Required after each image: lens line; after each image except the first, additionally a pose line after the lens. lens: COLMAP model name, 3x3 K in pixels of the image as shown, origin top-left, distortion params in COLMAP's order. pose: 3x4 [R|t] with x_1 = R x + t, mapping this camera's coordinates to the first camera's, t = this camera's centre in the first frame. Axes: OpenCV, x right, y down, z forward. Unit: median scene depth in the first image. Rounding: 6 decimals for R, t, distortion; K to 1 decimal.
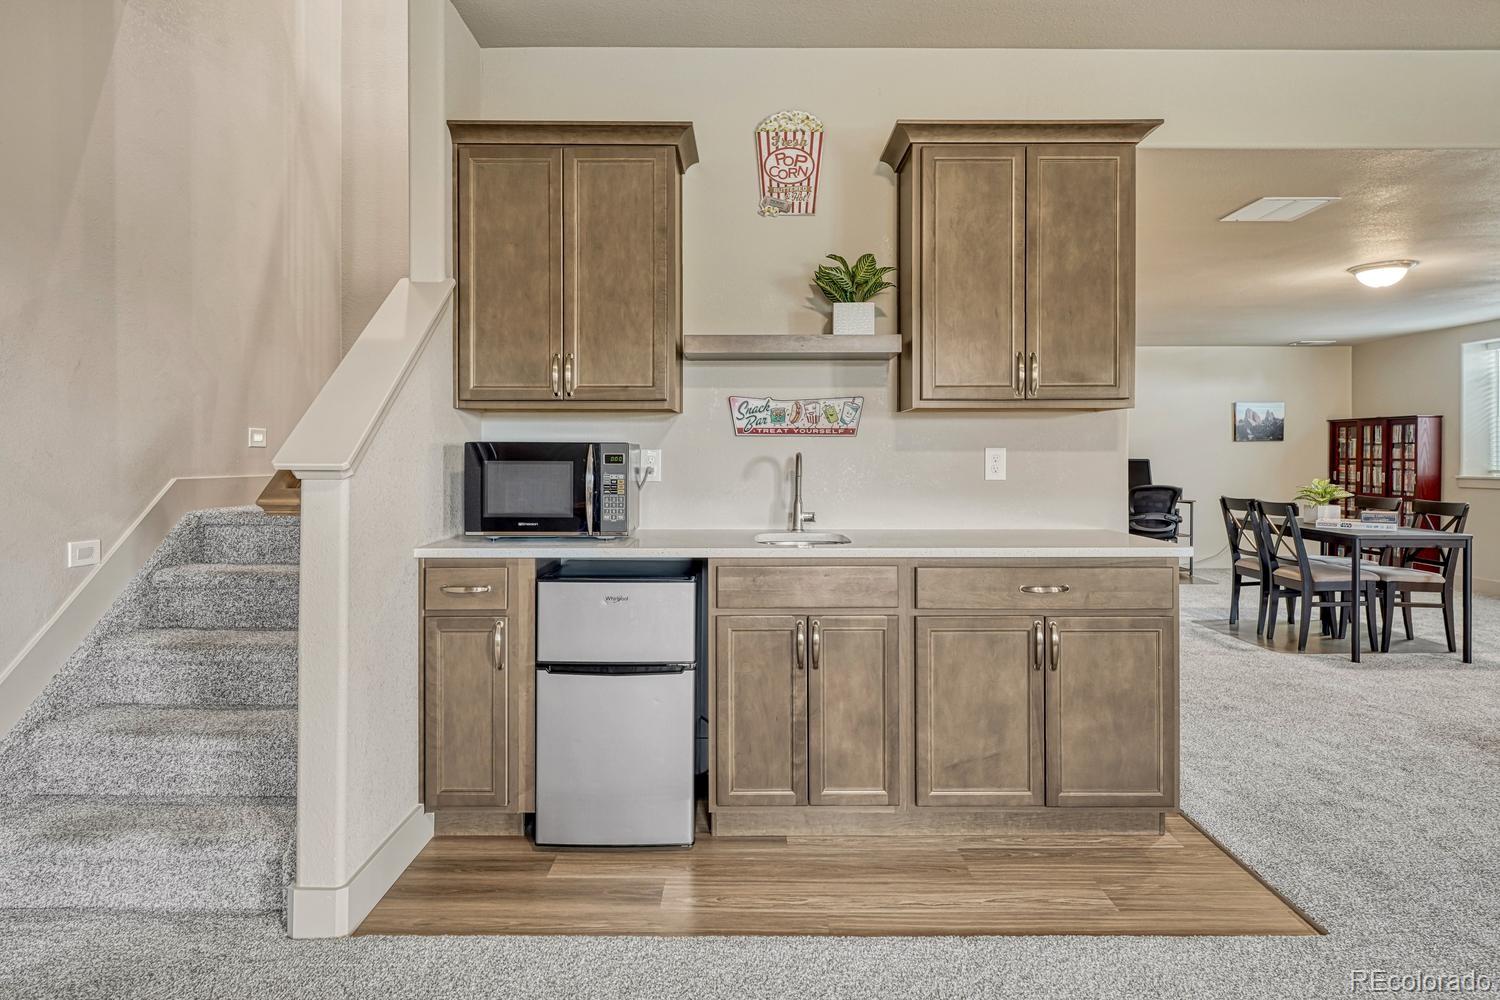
lens RADIAL K [[843.5, 0, 750.3], [0, 843.5, 453.6], [0, 0, 1]] dist [0.034026, 0.000270]
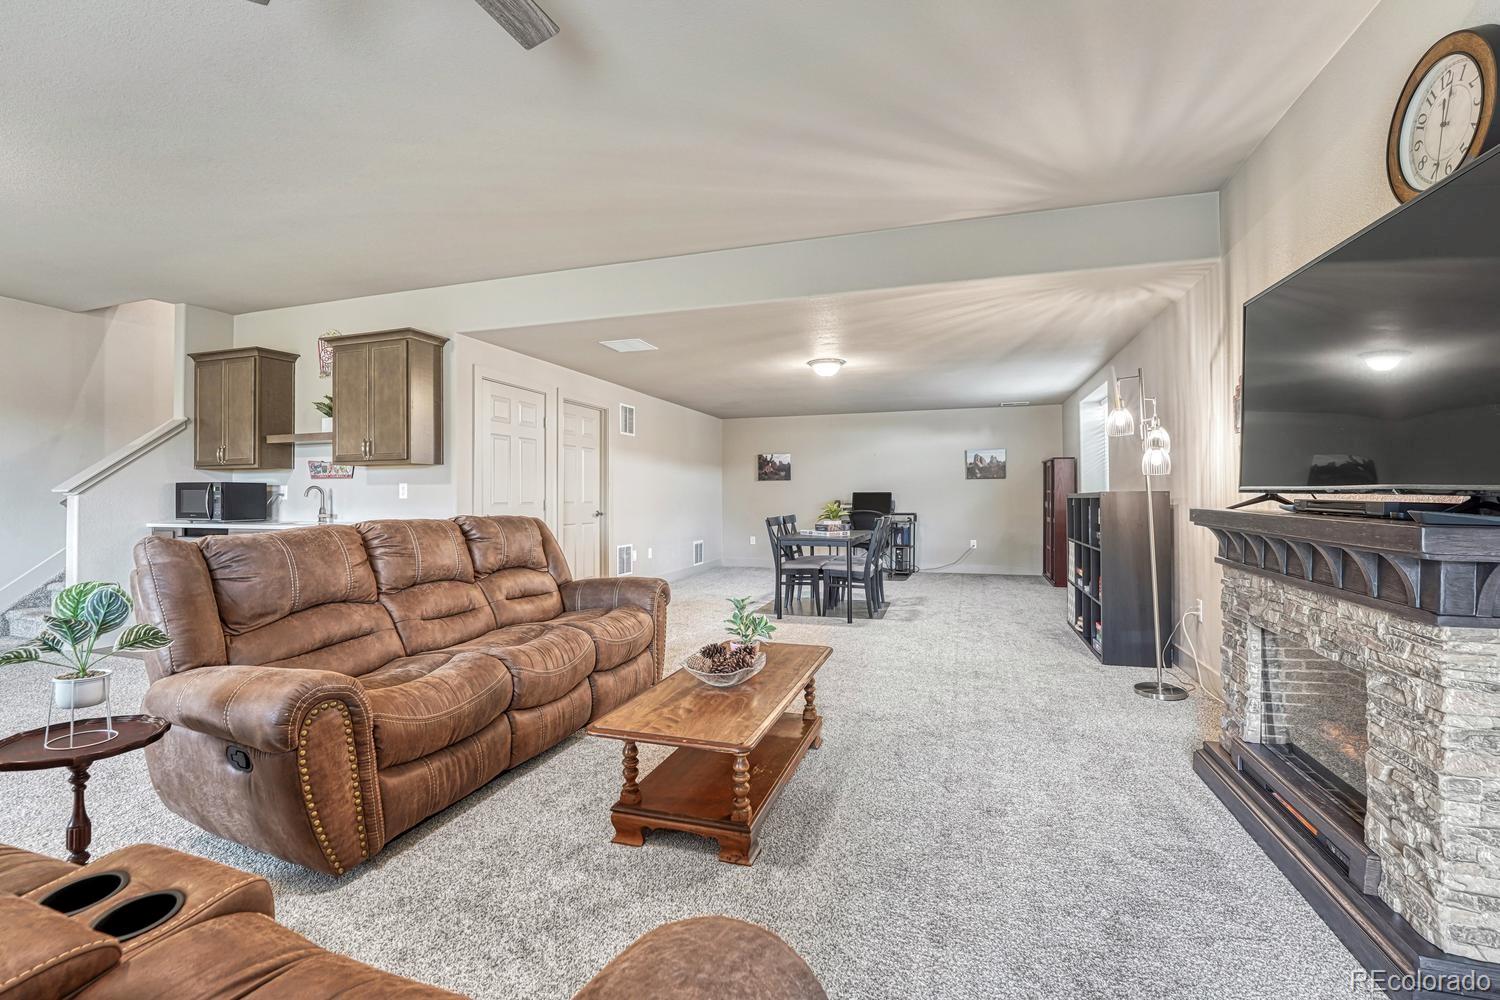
lens RADIAL K [[636.8, 0, 750.0], [0, 636.8, 500.0], [0, 0, 1]] dist [-0.017743, -0.000006]
pose [[0.951515, -0.000311, -0.307603, 1.575279], [0.004087, 0.999924, 0.011634, 0.019667], [0.307576, -0.012327, 0.951444, -0.213936]]
